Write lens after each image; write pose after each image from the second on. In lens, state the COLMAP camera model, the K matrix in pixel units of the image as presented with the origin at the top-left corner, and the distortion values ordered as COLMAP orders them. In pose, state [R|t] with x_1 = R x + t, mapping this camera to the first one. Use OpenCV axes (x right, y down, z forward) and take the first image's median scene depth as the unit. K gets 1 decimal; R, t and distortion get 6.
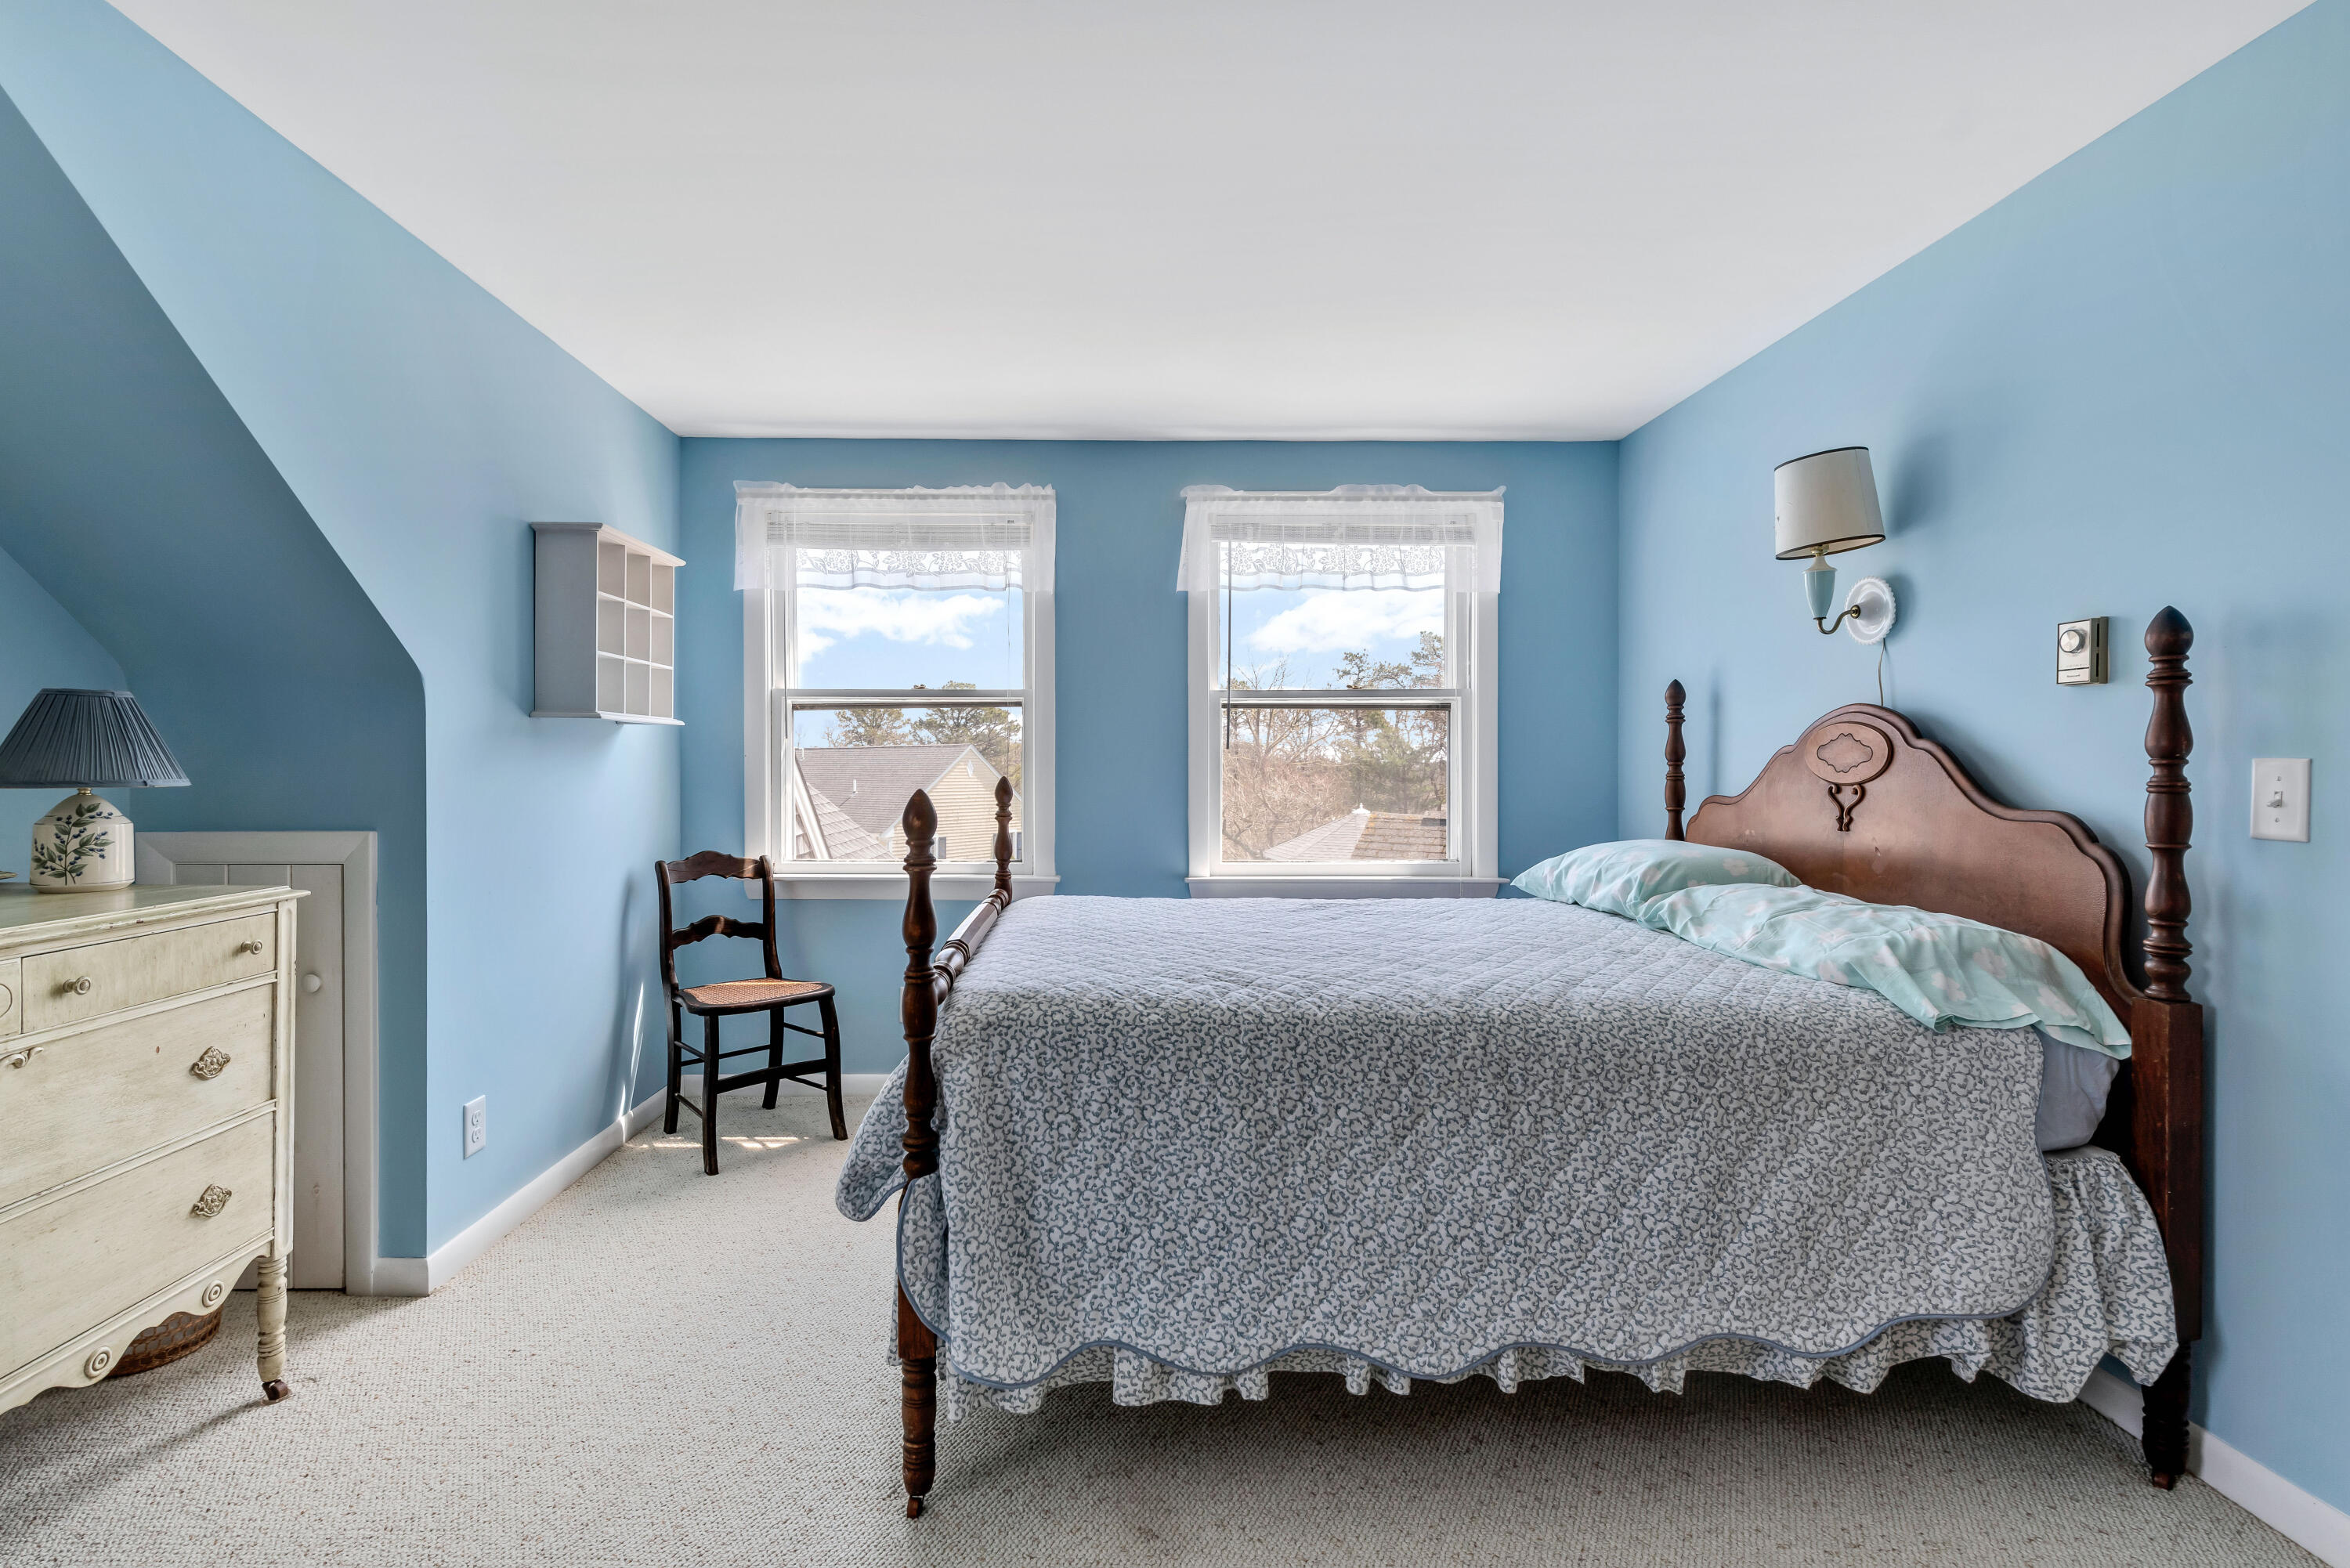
lens RADIAL K [[1029.0, 0, 1112.3], [0, 1029.0, 785.3], [0, 0, 1]] dist [-0.001106, 0.000921]
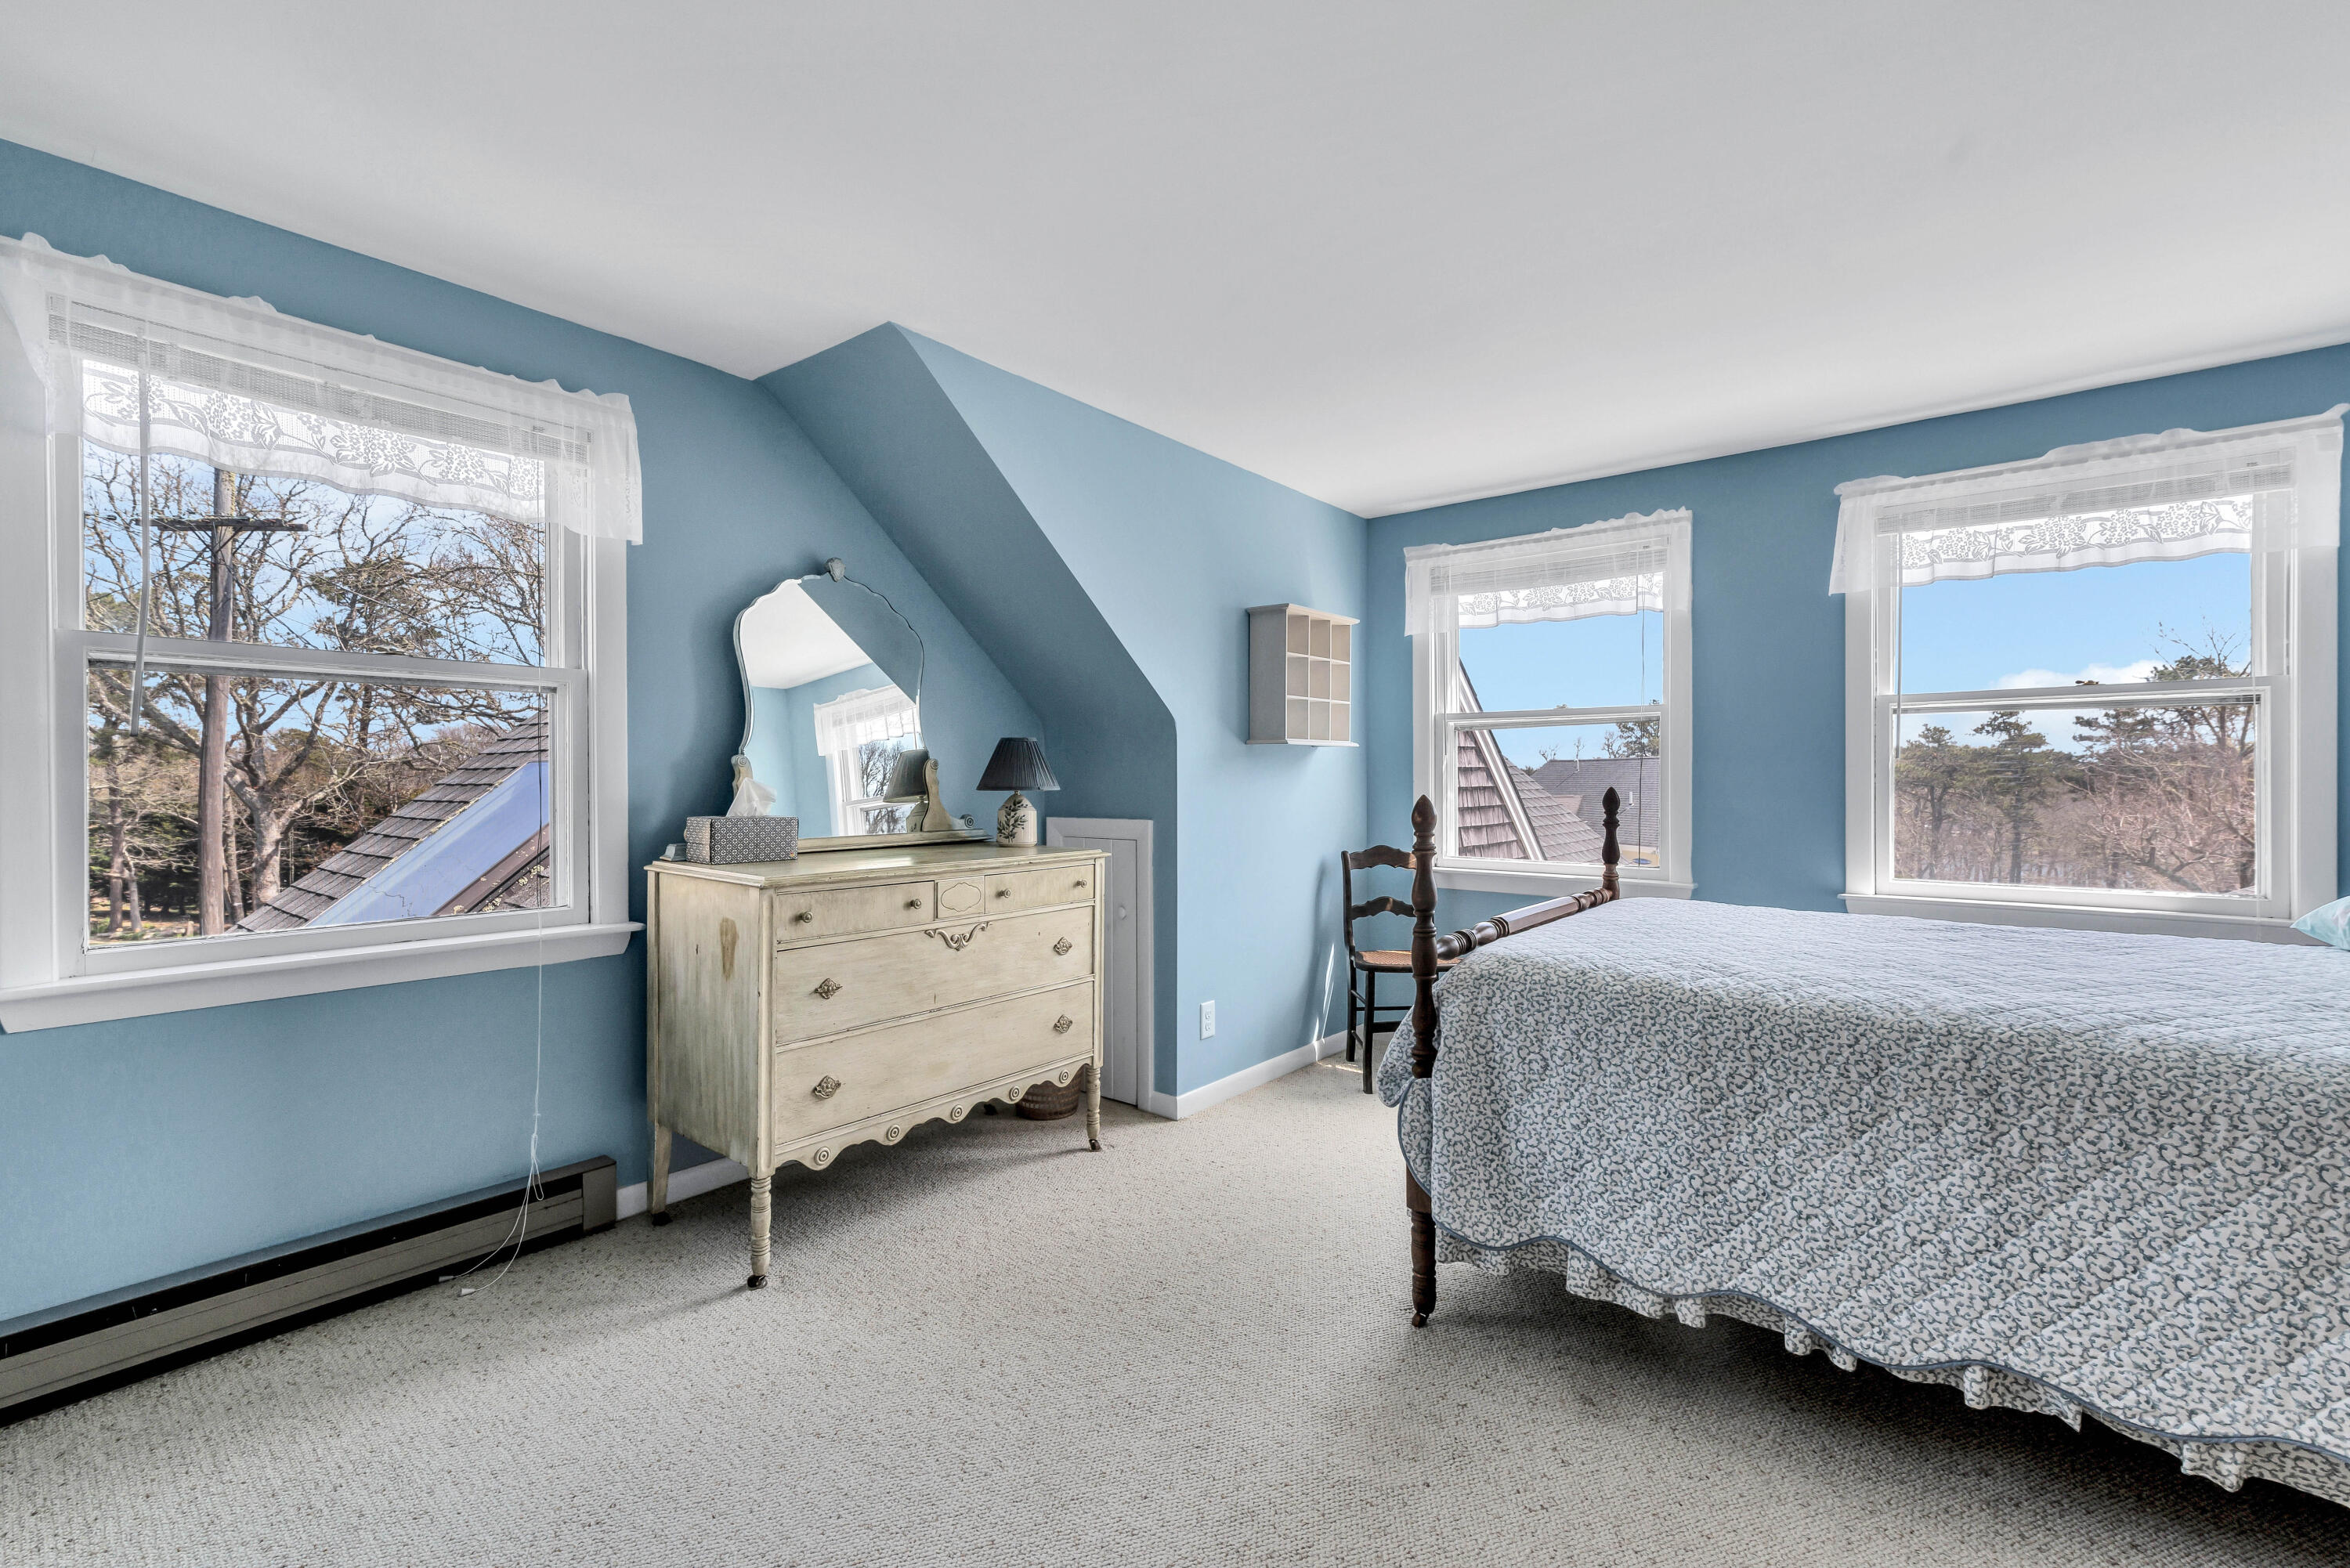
lens RADIAL K [[1009.3, 0, 1178.1], [0, 1009.3, 811.0], [0, 0, 1]] dist [-0.000624, 0.000211]
pose [[0.774217, 0.018124, -0.632660, 0.385666], [-0.009300, 0.999808, 0.017261, 0.005152], [0.632852, -0.007480, 0.774237, -0.228030]]
